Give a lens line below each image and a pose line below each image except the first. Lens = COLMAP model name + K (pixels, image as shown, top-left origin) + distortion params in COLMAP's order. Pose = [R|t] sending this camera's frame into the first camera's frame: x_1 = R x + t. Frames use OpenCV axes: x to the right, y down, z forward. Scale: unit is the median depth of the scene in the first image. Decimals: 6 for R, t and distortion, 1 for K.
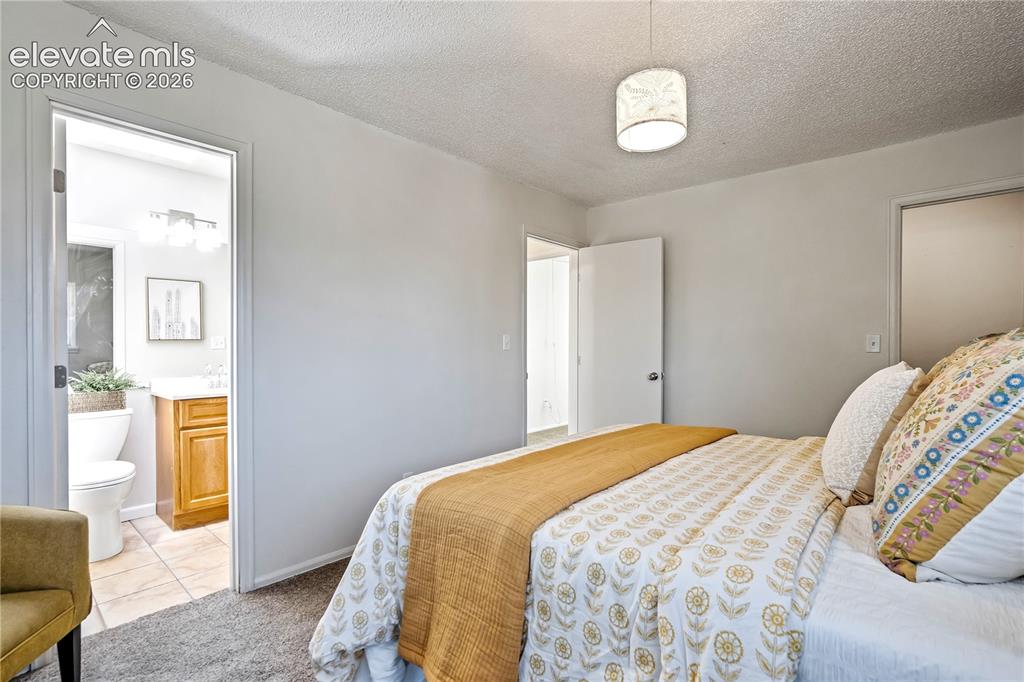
lens RADIAL K [[471.4, 0, 512.7], [0, 471.4, 343.7], [0, 0, 1]] dist [-0.039314, 0.020926]
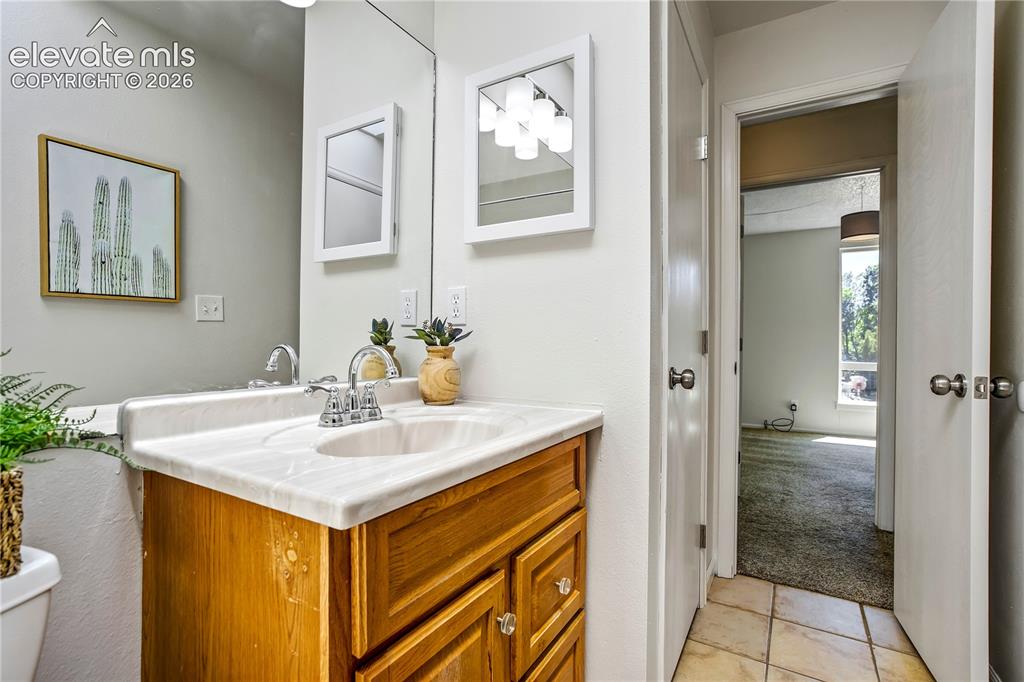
lens RADIAL K [[471.4, 0, 512.7], [0, 471.4, 343.7], [0, 0, 1]] dist [-0.039314, 0.020926]
pose [[0.984427, 0.004784, 0.175727, -0.448097], [-0.006628, 0.999929, 0.009906, 0.030208], [-0.175667, -0.010916, 0.984389, 0.520348]]
